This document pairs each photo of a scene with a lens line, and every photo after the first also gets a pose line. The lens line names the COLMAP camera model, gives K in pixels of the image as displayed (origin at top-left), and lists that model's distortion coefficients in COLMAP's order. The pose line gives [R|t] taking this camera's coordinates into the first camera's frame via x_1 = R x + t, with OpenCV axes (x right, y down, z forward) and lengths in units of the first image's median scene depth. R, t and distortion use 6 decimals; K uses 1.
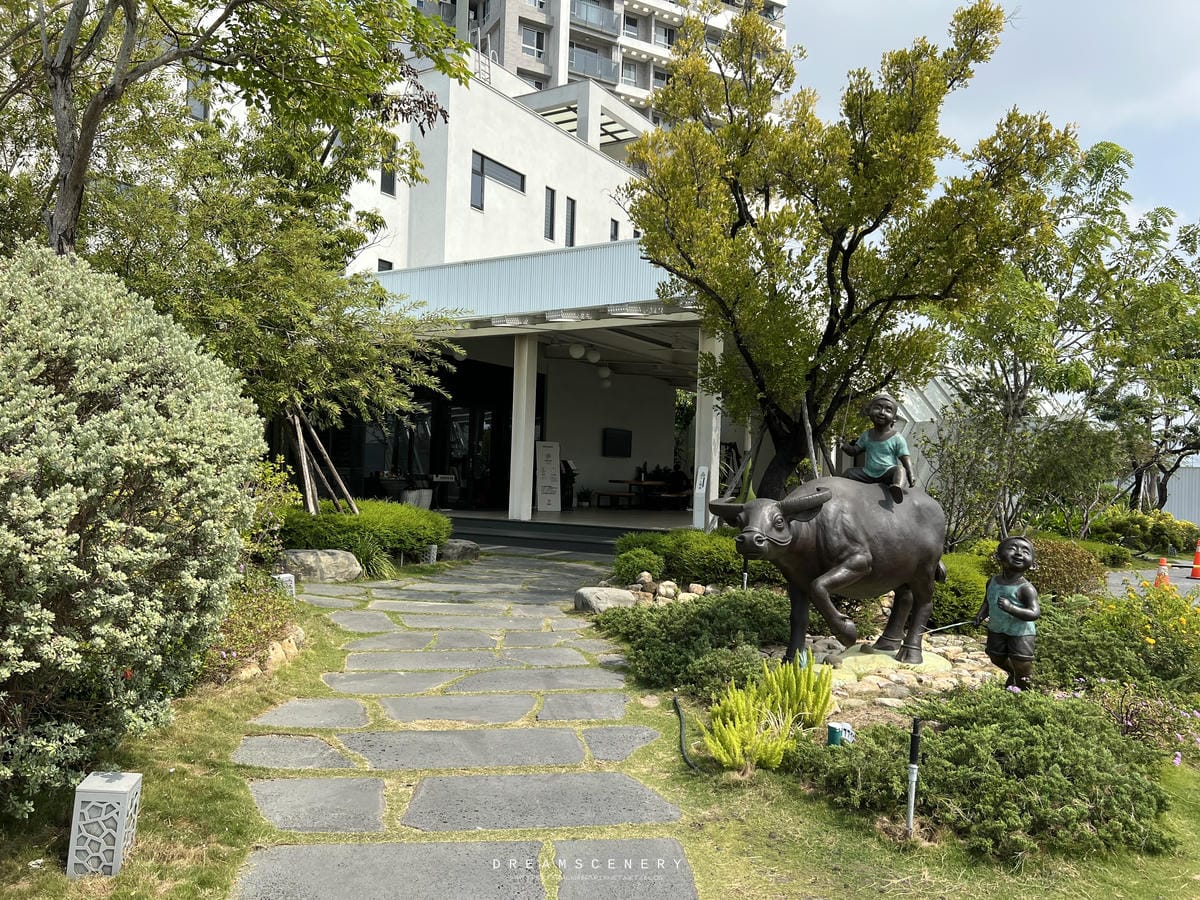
lens RADIAL K [[896.6, 0, 600.0], [0, 896.6, 450.0], [0, 0, 1]] dist [0.013172, -0.007871]
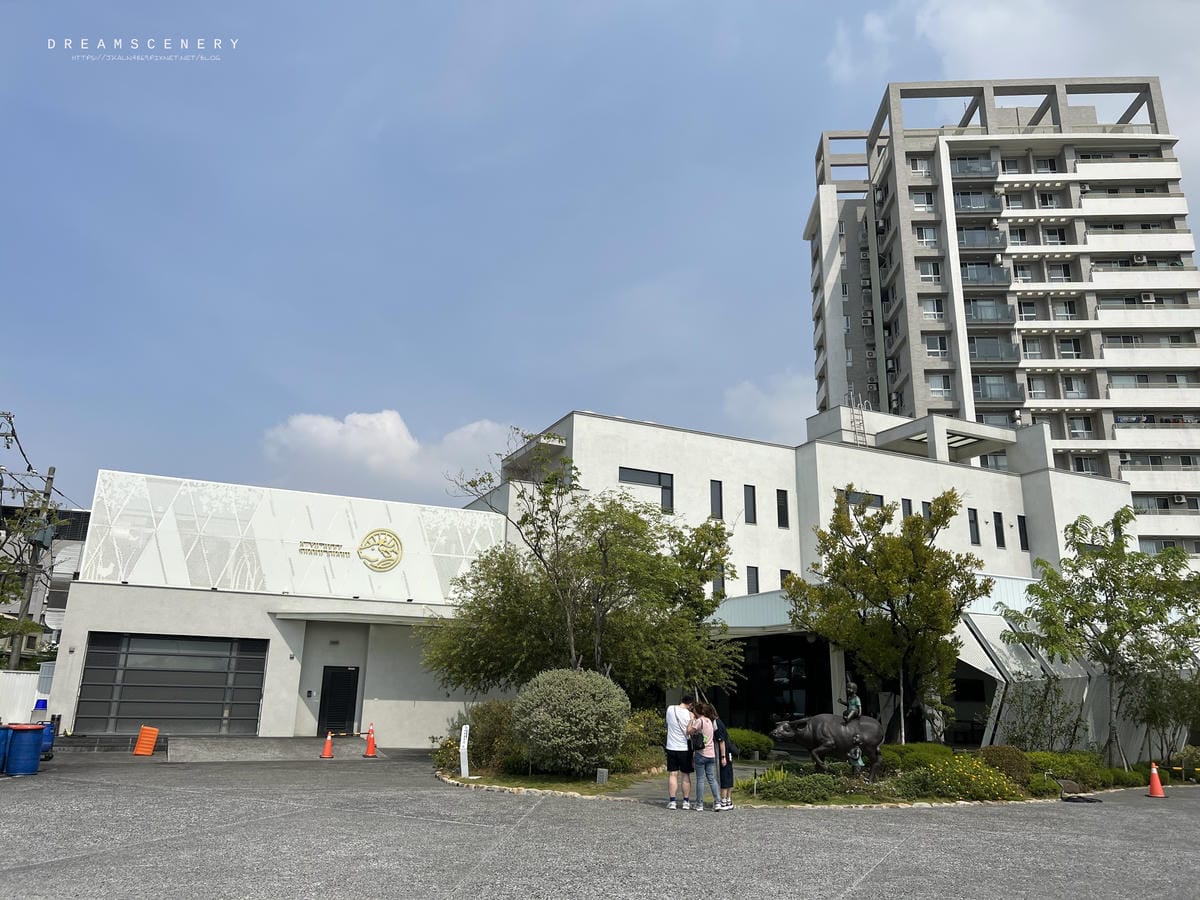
lens RADIAL K [[896.6, 0, 600.0], [0, 896.6, 450.0], [0, 0, 1]] dist [0.013172, -0.007871]
pose [[0.847605, -0.156390, -0.507059, 0.649216], [0.018911, 0.963878, -0.265673, -0.018038], [0.530291, 0.215596, 0.819945, -1.010273]]
